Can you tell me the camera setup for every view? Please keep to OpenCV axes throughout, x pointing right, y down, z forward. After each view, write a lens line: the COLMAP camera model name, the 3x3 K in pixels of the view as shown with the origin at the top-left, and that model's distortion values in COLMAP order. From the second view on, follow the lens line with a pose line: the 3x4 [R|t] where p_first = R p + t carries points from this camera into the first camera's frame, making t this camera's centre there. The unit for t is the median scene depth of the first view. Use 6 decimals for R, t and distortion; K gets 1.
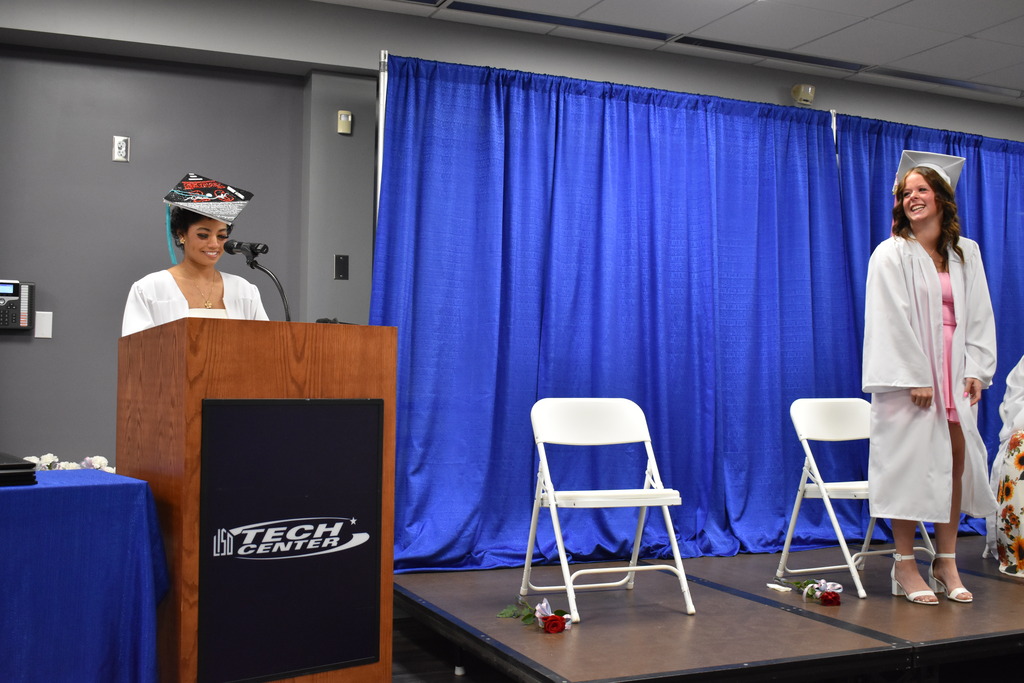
lens RADIAL K [[1114.6, 0, 506.2], [0, 1114.6, 343.4], [0, 0, 1]] dist [-0.058558, 0.000000]
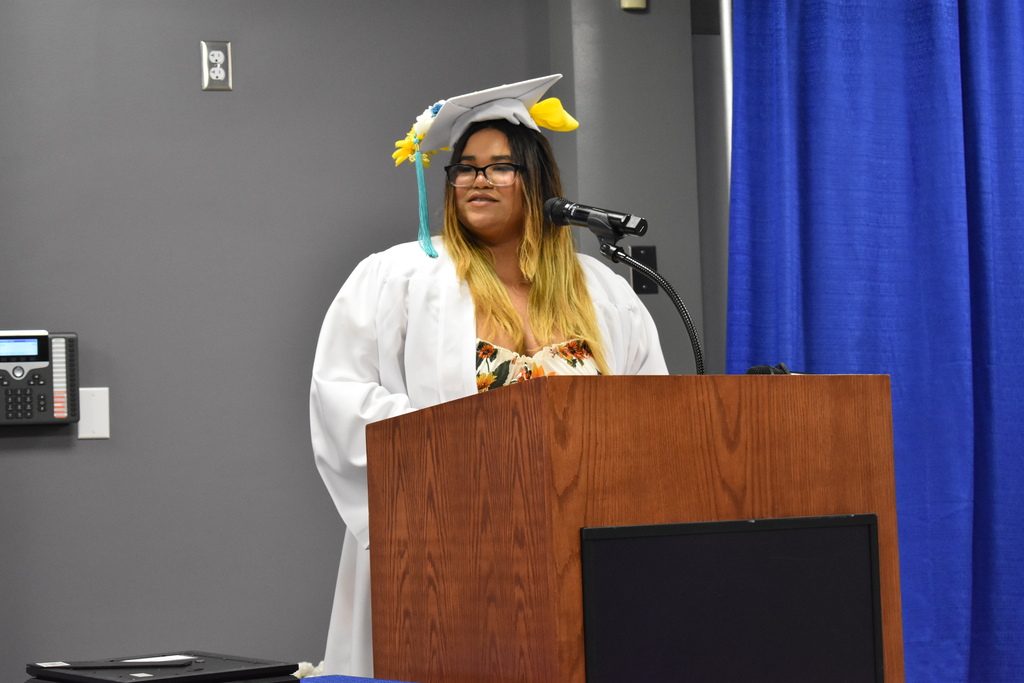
lens RADIAL K [[2318.9, 0, 507.3], [0, 2318.9, 347.9], [0, 0, 1]] dist [0.070284, 0.000000]
pose [[0.995567, -0.056647, -0.075084, -0.200125], [0.054293, 0.997978, -0.033041, -0.001145], [0.076804, 0.028818, 0.996630, -0.101206]]
